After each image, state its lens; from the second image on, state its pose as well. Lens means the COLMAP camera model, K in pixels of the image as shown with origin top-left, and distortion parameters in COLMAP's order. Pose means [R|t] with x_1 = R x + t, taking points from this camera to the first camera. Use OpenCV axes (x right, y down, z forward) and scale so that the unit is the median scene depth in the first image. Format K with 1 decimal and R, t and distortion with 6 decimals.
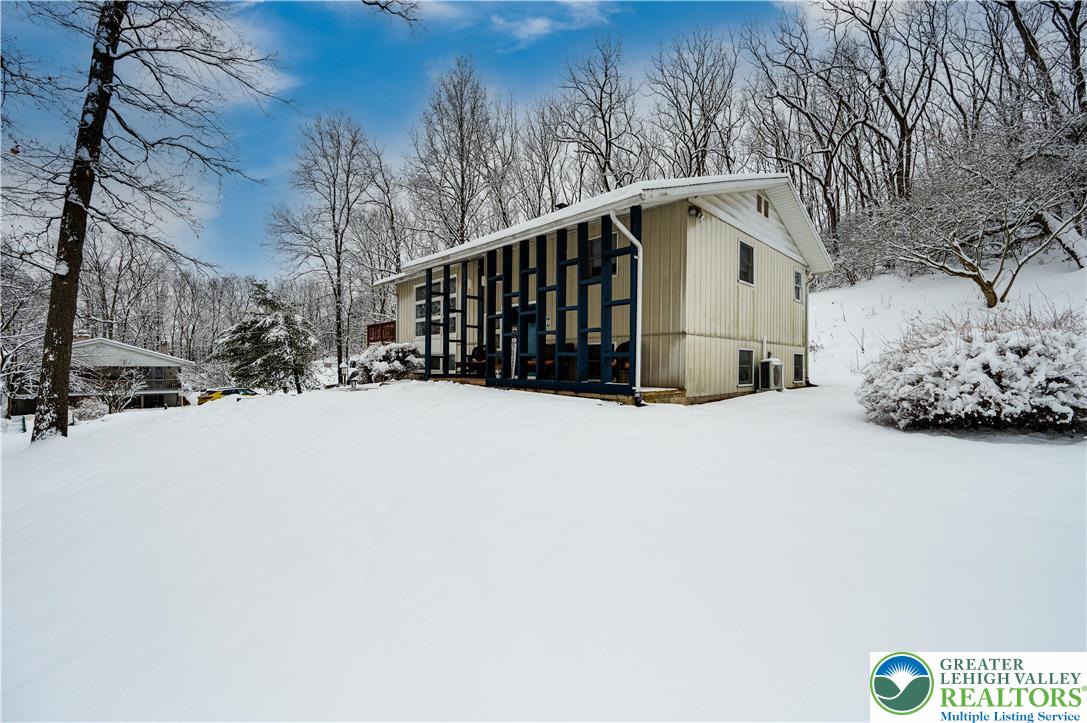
lens RADIAL K [[437.5, 0, 563.5], [0, 437.5, 366.5], [0, 0, 1]] dist [-0.001112, -0.000316]
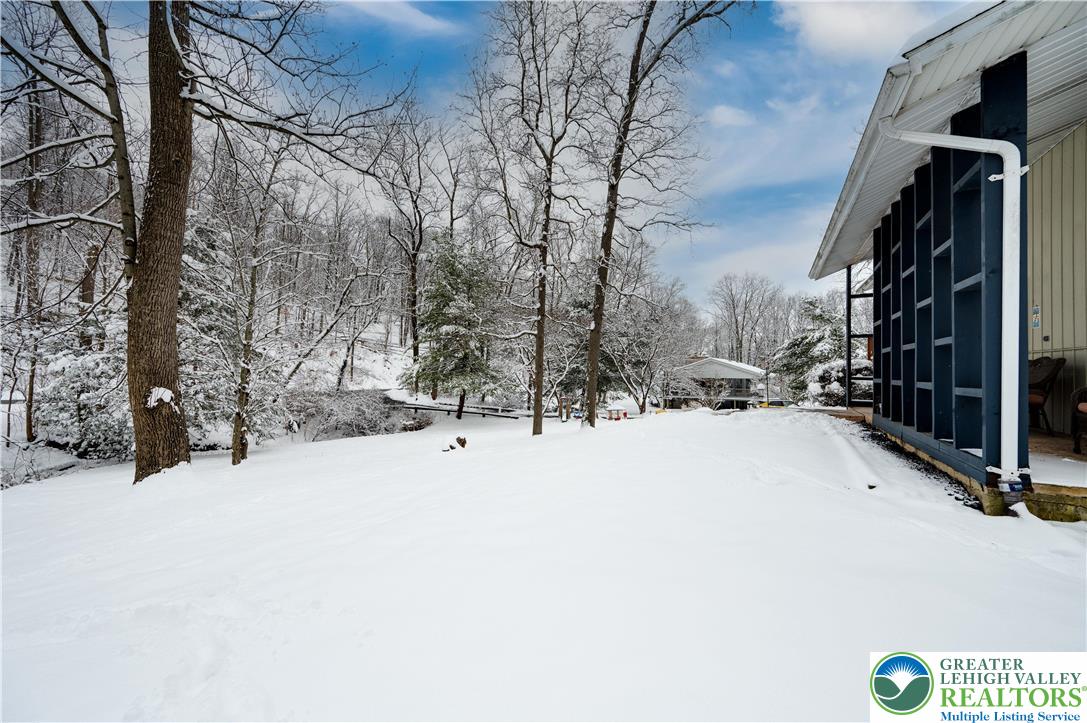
lens RADIAL K [[432.1, 0, 549.7], [0, 432.1, 368.8], [0, 0, 1]] dist [-0.001489, -0.000078]
pose [[0.272826, -0.006242, -0.962043, 0.142387], [-0.007887, 0.999931, -0.008725, -0.014411], [0.962031, 0.009967, 0.272758, 0.137320]]
